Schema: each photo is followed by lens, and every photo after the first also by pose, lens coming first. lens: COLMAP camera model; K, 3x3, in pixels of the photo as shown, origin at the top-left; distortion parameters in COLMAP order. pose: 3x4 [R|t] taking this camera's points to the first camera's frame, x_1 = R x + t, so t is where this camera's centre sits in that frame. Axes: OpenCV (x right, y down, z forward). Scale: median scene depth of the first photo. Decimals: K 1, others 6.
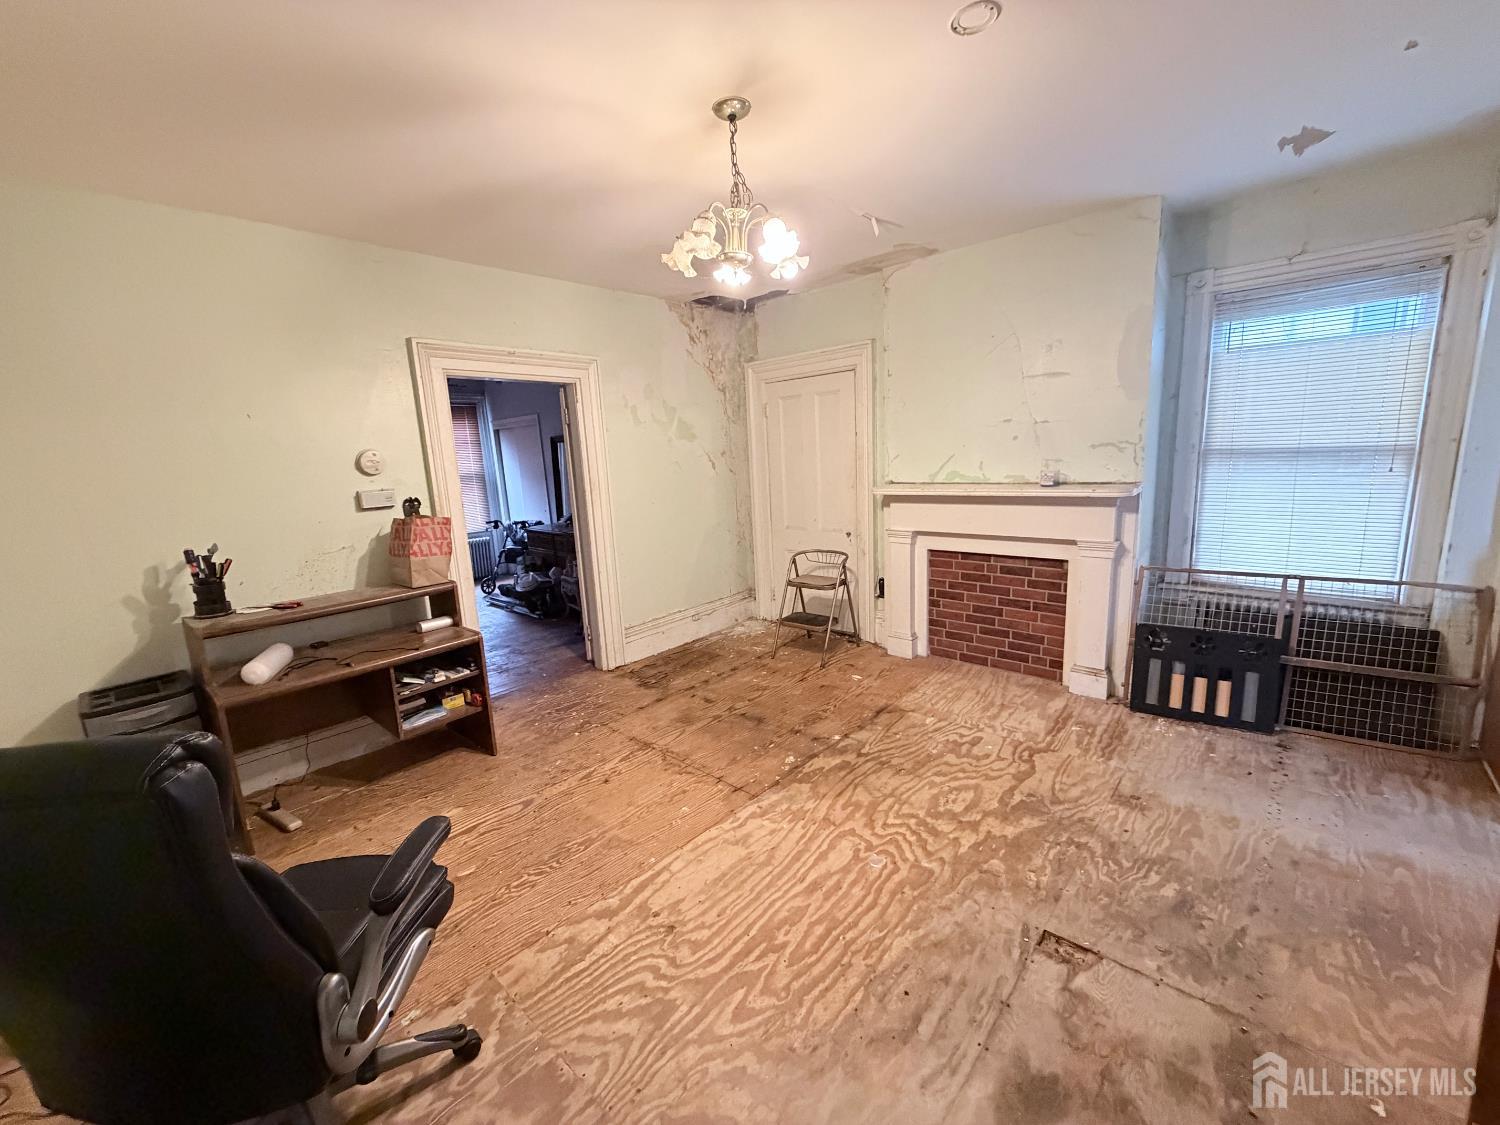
lens RADIAL K [[594.9, 0, 743.1], [0, 594.9, 566.3], [0, 0, 1]] dist [0.001353, 0.000130]
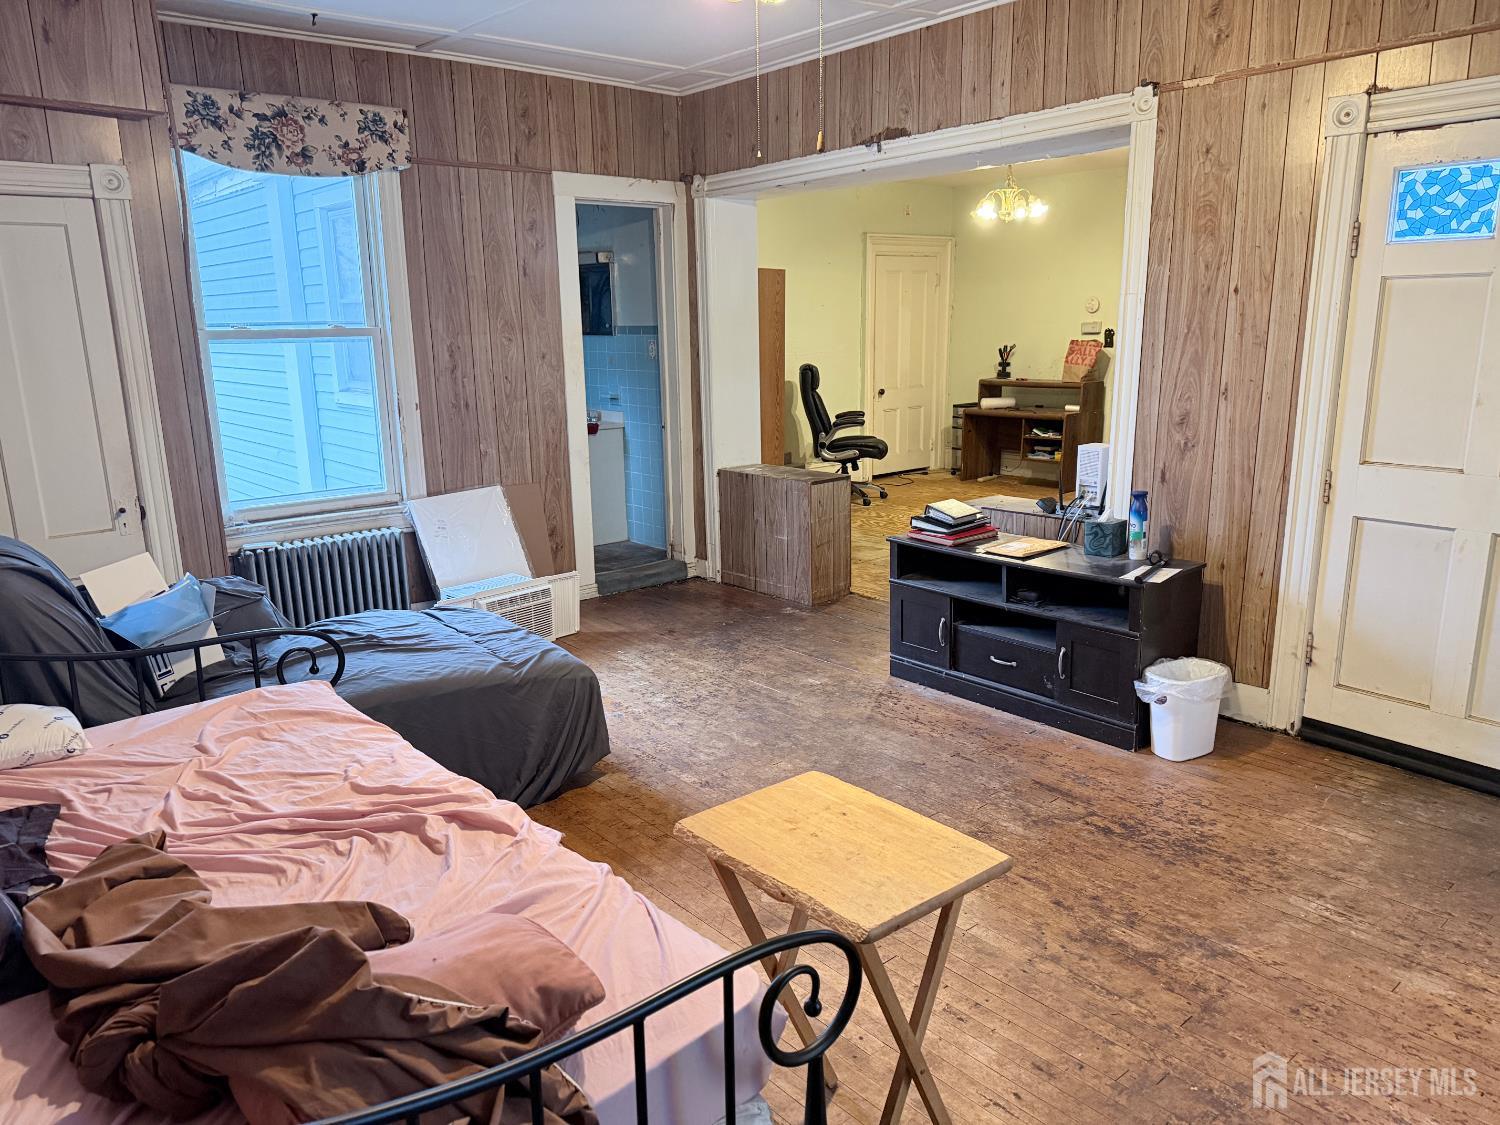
lens RADIAL K [[1049.3, 0, 750.0], [0, 1049.3, 562.5], [0, 0, 1]] dist [0.086054, -0.117531]
pose [[-0.115411, 0.274428, -0.954657, 2.664290], [-0.166477, 0.942141, 0.290956, -0.215366], [0.979268, 0.192508, -0.063047, 0.435334]]
